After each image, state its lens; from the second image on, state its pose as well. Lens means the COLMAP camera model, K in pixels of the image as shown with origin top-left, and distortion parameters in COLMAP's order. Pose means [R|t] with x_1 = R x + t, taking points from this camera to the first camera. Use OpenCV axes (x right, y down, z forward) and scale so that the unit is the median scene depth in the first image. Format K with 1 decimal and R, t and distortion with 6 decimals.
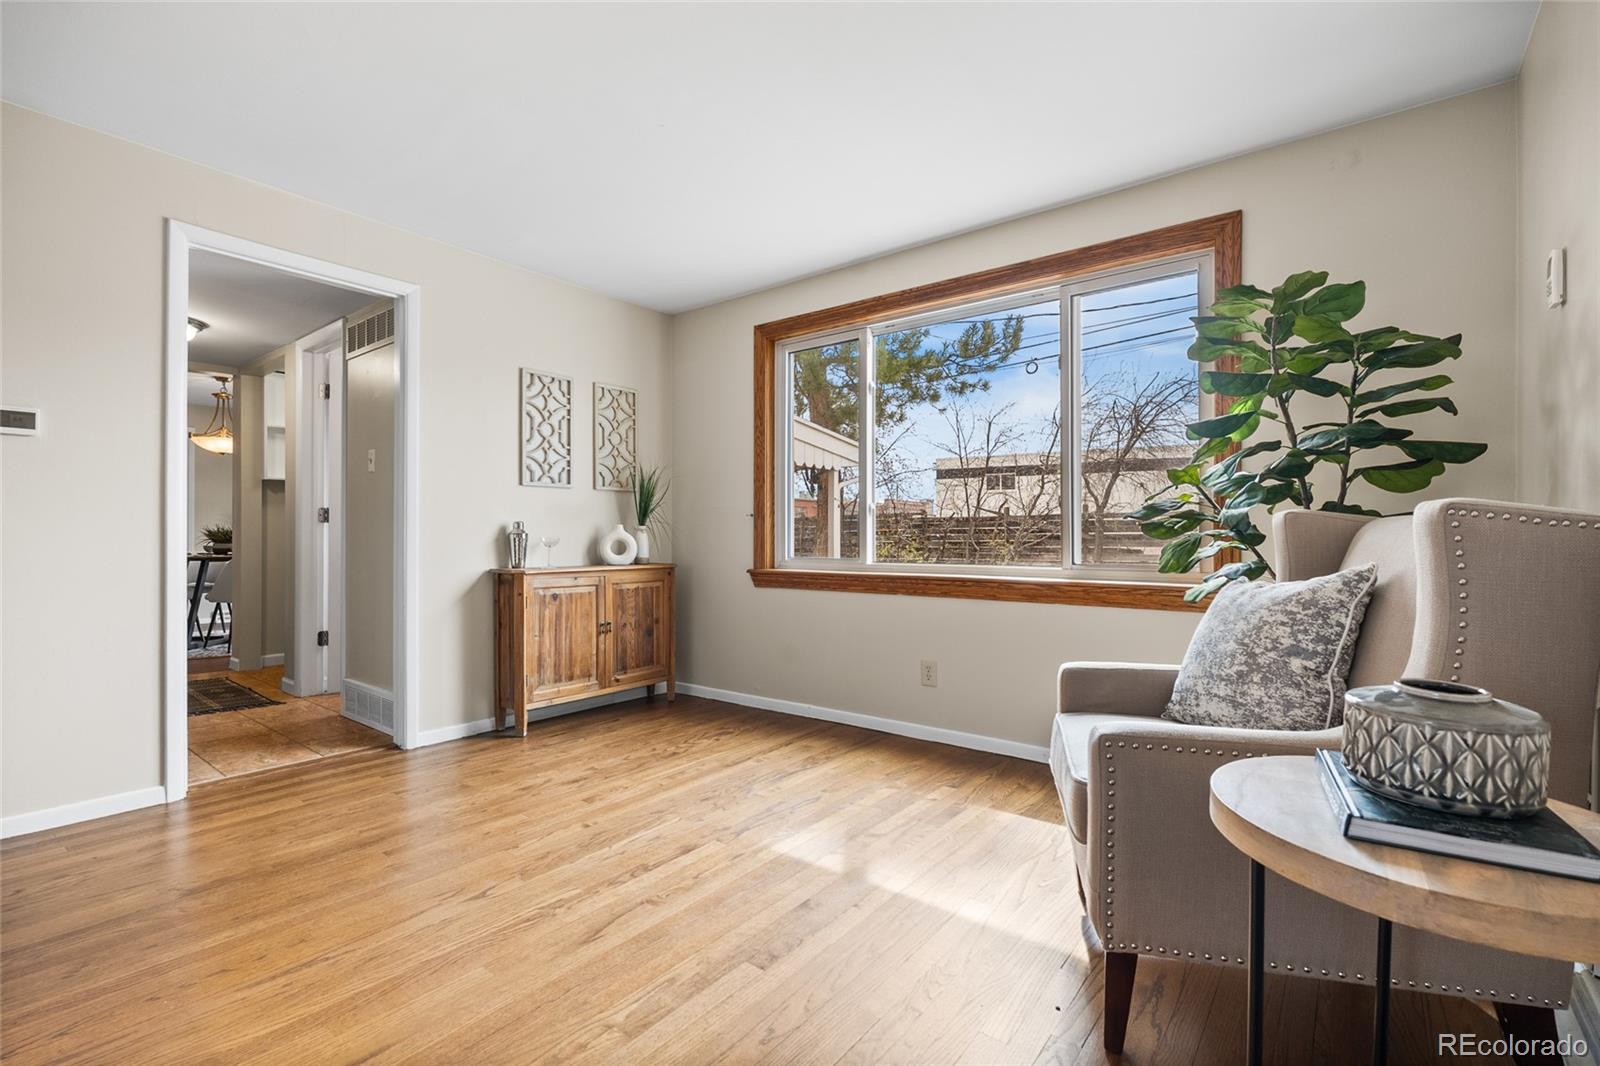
lens RADIAL K [[714.9, 0, 799.5], [0, 714.9, 539.9], [0, 0, 1]] dist [-0.005477, -0.000482]
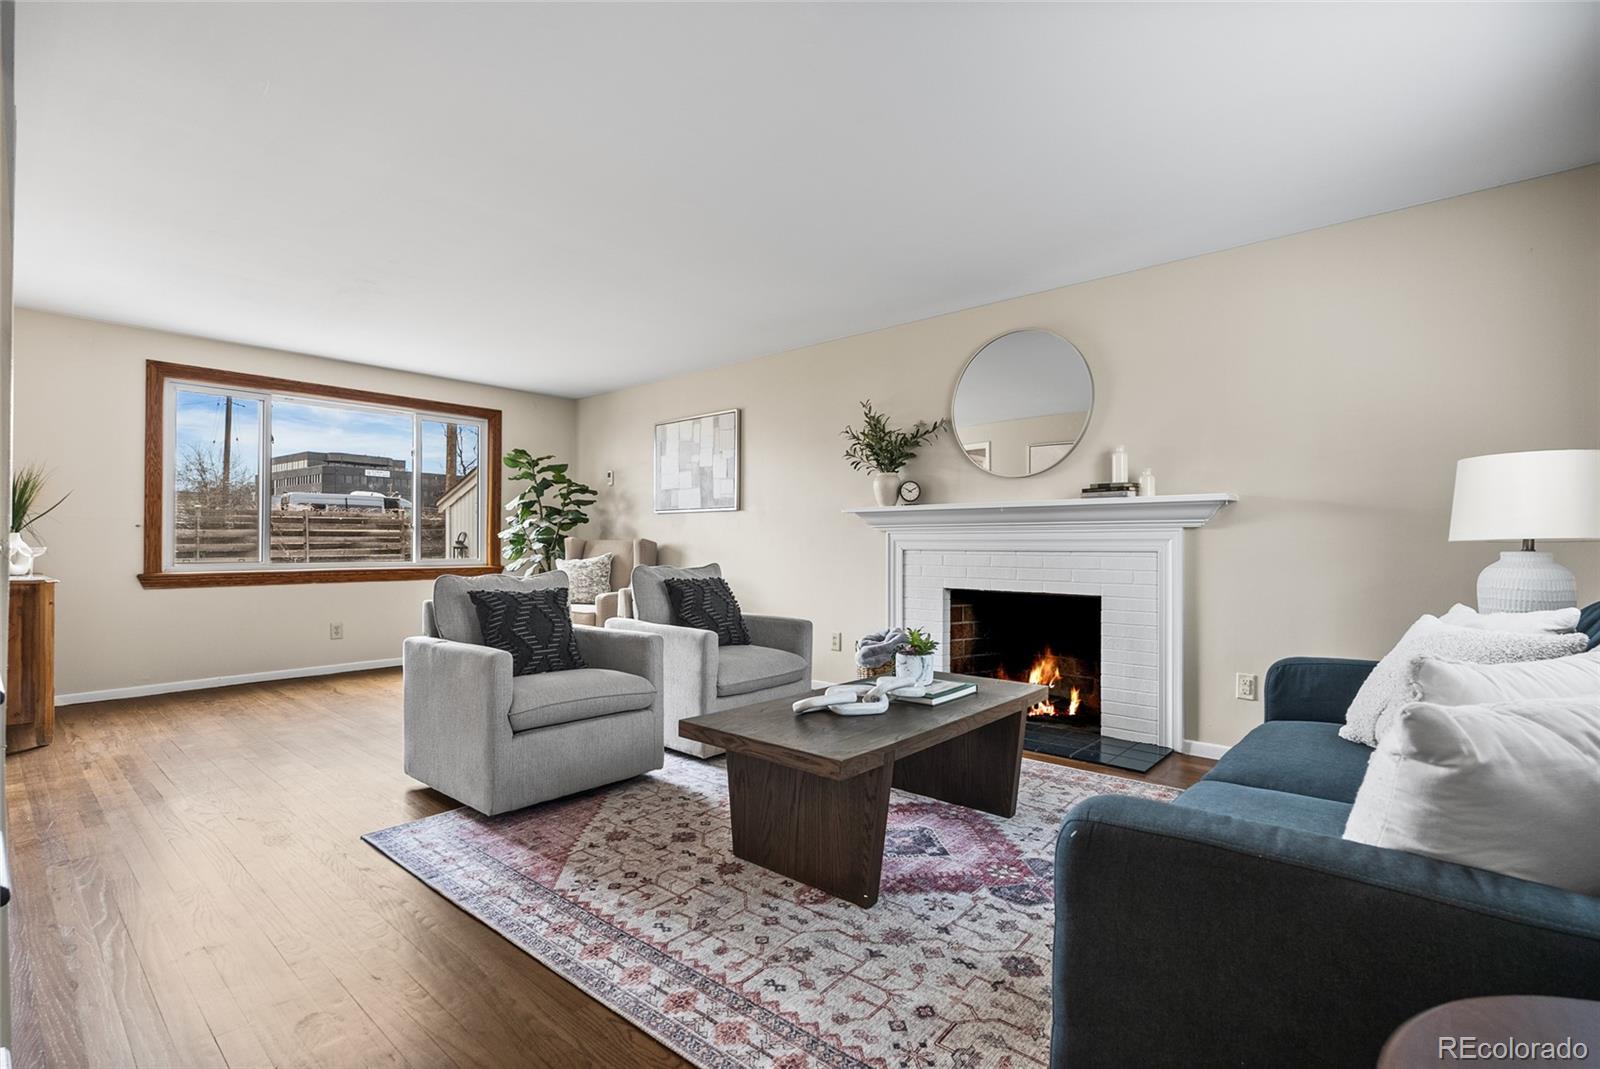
lens RADIAL K [[732.5, 0, 804.9], [0, 732.5, 541.5], [0, 0, 1]] dist [-0.003702, -0.000278]
pose [[0.037232, 0.002768, 0.999303, -2.013083], [0.000346, 0.999996, -0.002783, -0.011352], [-0.999307, 0.000450, 0.037230, -0.149471]]
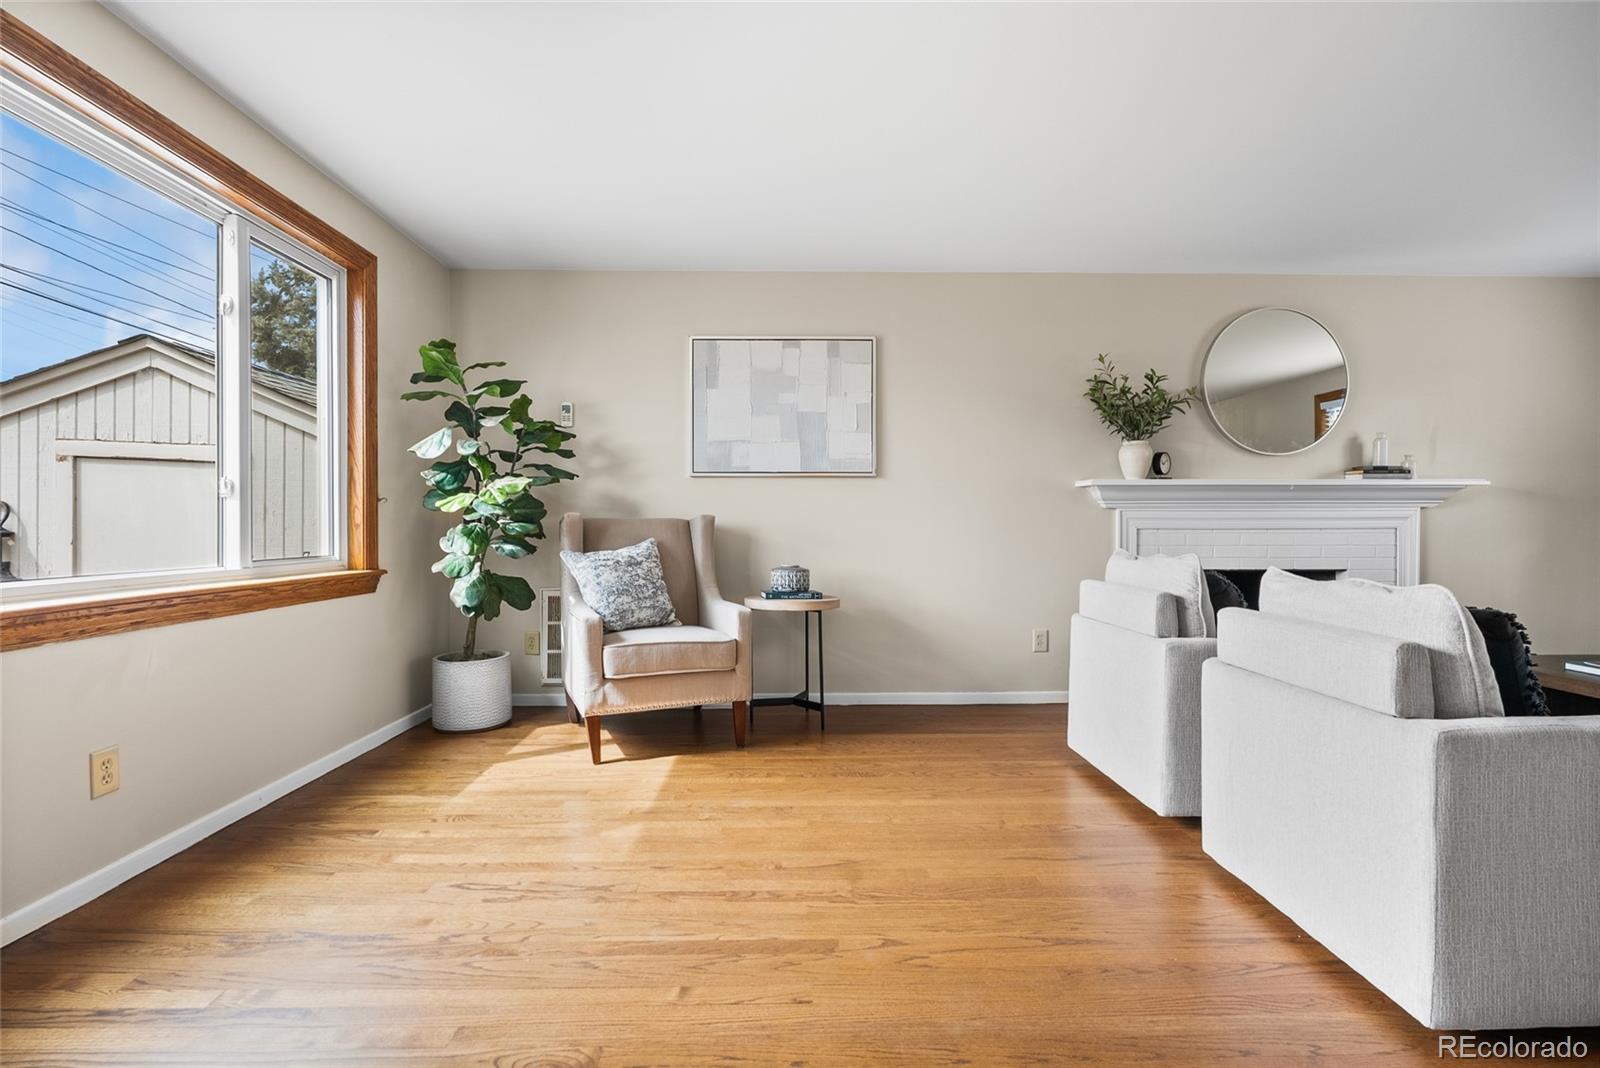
lens RADIAL K [[712.6, 0, 800.0], [0, 712.6, 534.0], [0, 0, 1]] dist [-0.004797, -0.000366]
pose [[-0.633414, -0.010556, 0.773741, -0.849731], [0.002169, 0.999879, 0.015417, -0.011110], [-0.773810, 0.011444, -0.633315, 1.324277]]
